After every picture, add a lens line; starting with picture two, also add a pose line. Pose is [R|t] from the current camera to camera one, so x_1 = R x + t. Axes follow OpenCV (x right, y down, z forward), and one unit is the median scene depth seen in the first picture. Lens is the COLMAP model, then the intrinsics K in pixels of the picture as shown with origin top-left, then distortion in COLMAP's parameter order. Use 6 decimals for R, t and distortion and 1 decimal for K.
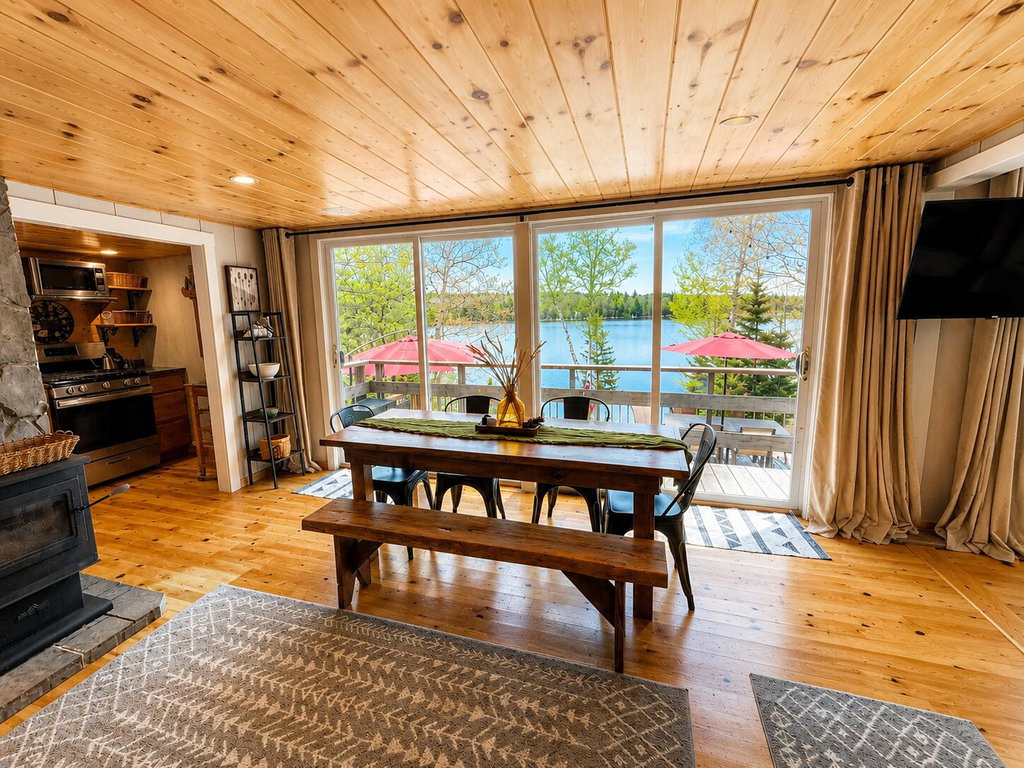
lens RADIAL K [[423.6, 0, 511.9], [0, 423.6, 379.6], [0, 0, 1]] dist [-0.003322, -0.000249]
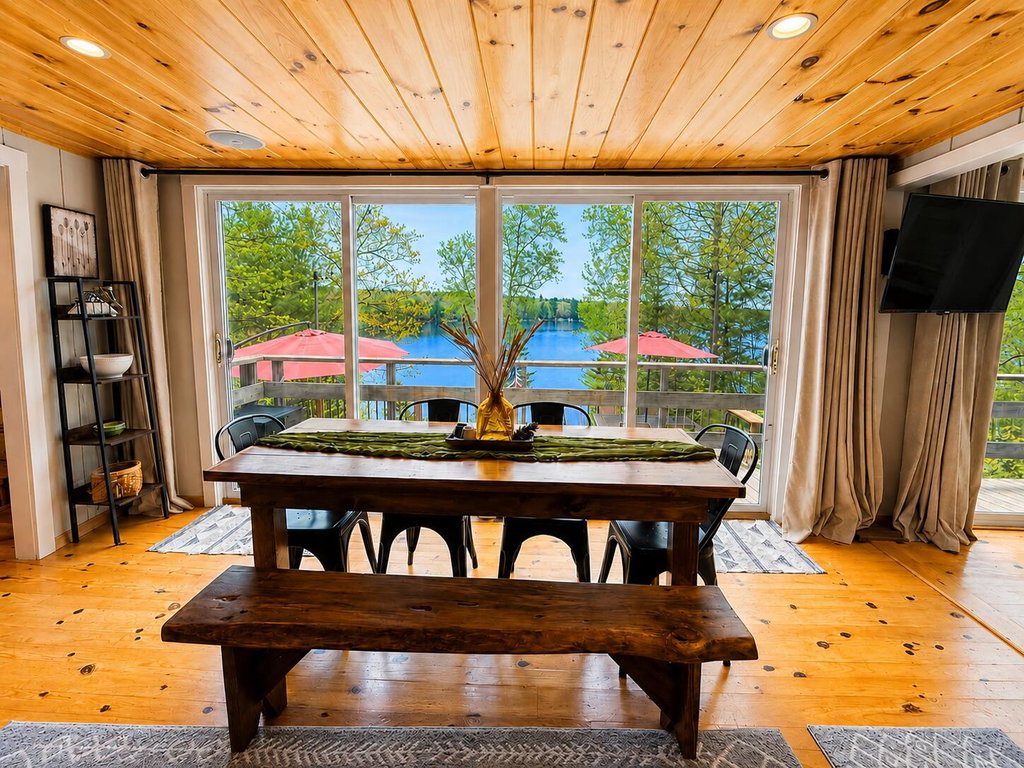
lens RADIAL K [[416.8, 0, 522.4], [0, 416.8, 368.1], [0, 0, 1]] dist [0.017918, -0.017462]
pose [[0.971550, -0.002356, 0.236823, -0.103841], [0.009530, 0.999530, -0.029152, 0.007386], [-0.236643, 0.030580, 0.971115, 0.224530]]
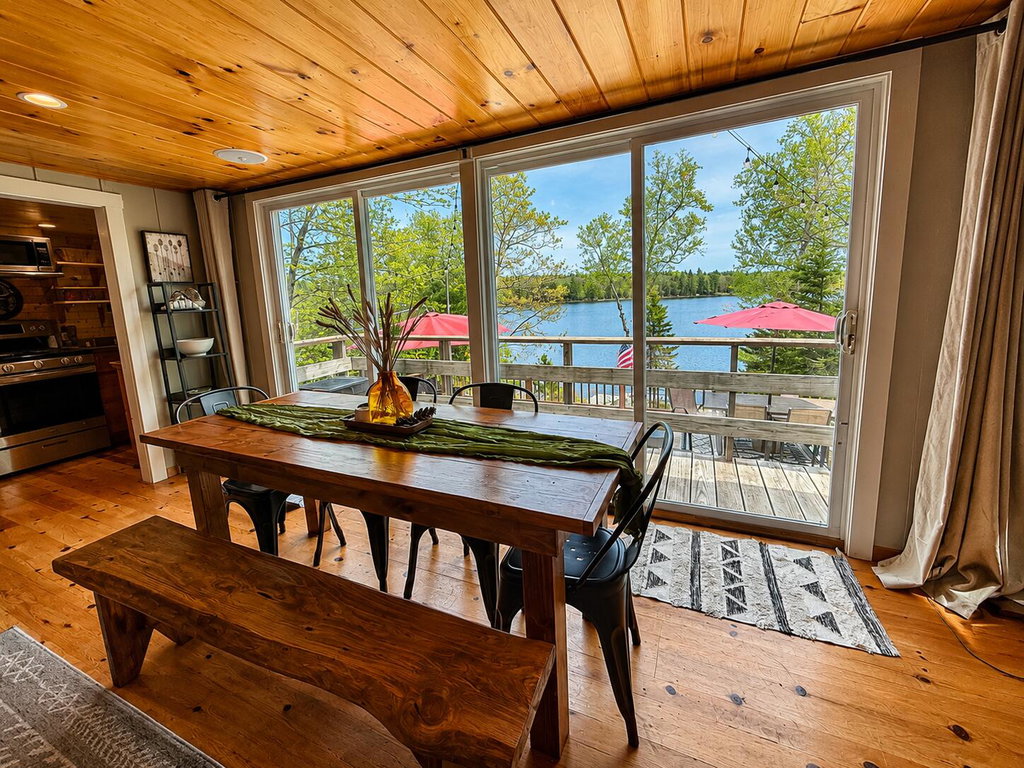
lens RADIAL K [[379.9, 0, 533.0], [0, 379.9, 356.8], [0, 0, 1]] dist [-0.000789, -0.000067]
pose [[0.988669, -0.003616, -0.150068, 0.279992], [0.003890, 0.999991, 0.001535, 0.000393], [0.150061, -0.002101, 0.988674, 0.339580]]
